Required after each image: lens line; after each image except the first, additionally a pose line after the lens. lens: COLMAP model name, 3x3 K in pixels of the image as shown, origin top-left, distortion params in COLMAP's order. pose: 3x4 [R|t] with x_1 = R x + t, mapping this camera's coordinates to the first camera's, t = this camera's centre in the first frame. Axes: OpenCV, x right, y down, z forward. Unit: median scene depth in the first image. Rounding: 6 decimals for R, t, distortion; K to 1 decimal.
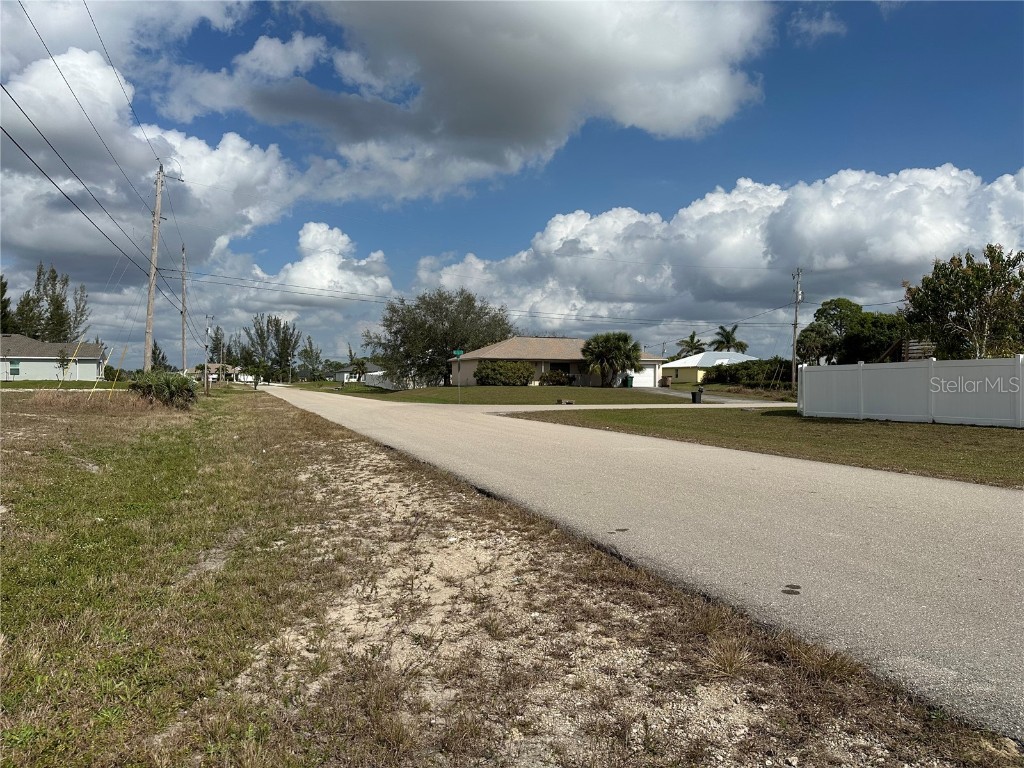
lens RADIAL K [[715.9, 0, 512.0], [0, 715.9, 385.6], [0, 0, 1]] dist [-0.009570, -0.010732]
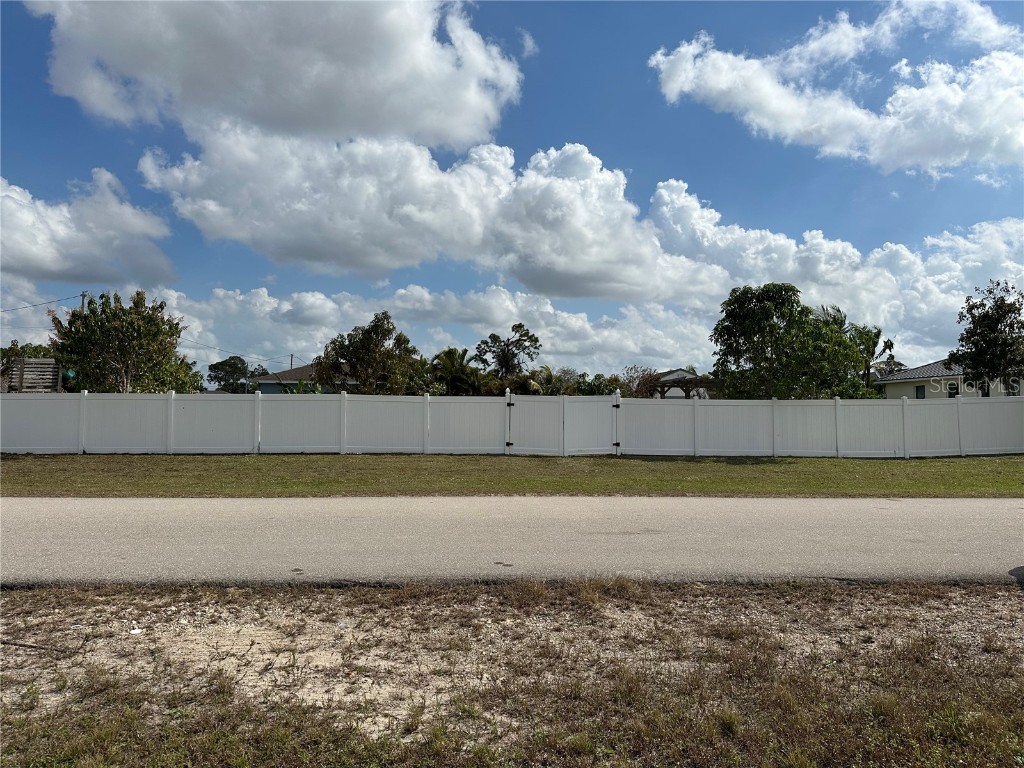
lens RADIAL K [[715.9, 0, 512.0], [0, 715.9, 385.6], [0, 0, 1]] dist [-0.009570, -0.010732]
pose [[0.298776, 0.035515, 0.953662, -1.127620], [-0.003493, 0.999341, -0.036122, -0.058796], [-0.954317, 0.007462, 0.298704, 0.512334]]
